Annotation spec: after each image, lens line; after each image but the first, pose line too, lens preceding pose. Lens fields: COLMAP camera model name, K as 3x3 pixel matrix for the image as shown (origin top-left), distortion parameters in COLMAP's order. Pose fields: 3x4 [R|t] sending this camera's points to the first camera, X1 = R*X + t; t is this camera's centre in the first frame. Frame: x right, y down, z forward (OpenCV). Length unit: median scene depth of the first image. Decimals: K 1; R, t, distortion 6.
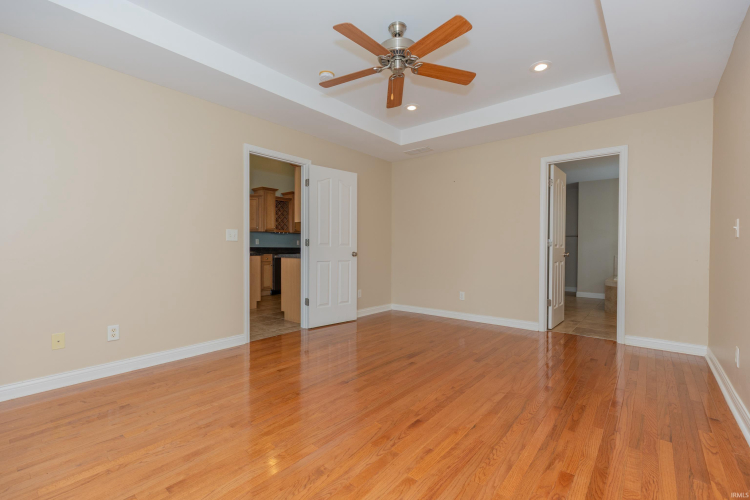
lens RADIAL K [[338.5, 0, 369.7], [0, 338.5, 249.9], [0, 0, 1]] dist [-0.000985, 0.000210]
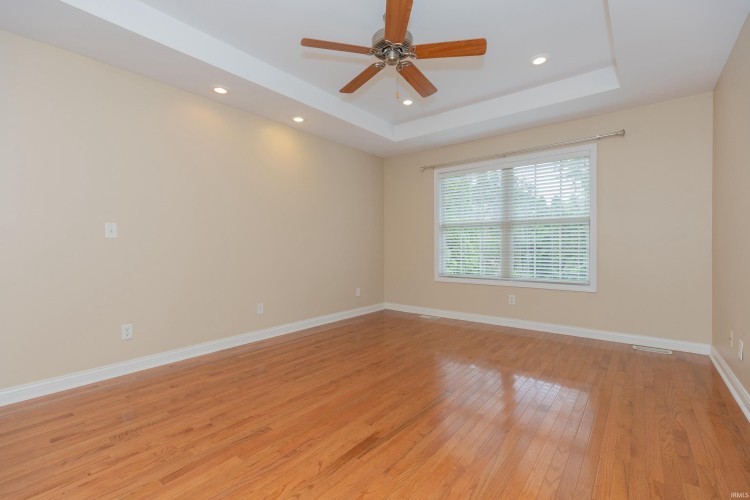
lens RADIAL K [[338.5, 0, 369.7], [0, 338.5, 249.9], [0, 0, 1]] dist [-0.000985, 0.000210]
pose [[-0.999630, 0.001863, -0.027126, 0.181764], [0.001375, 0.999837, 0.018012, -0.014166], [0.027155, 0.017968, -0.999470, 2.052292]]
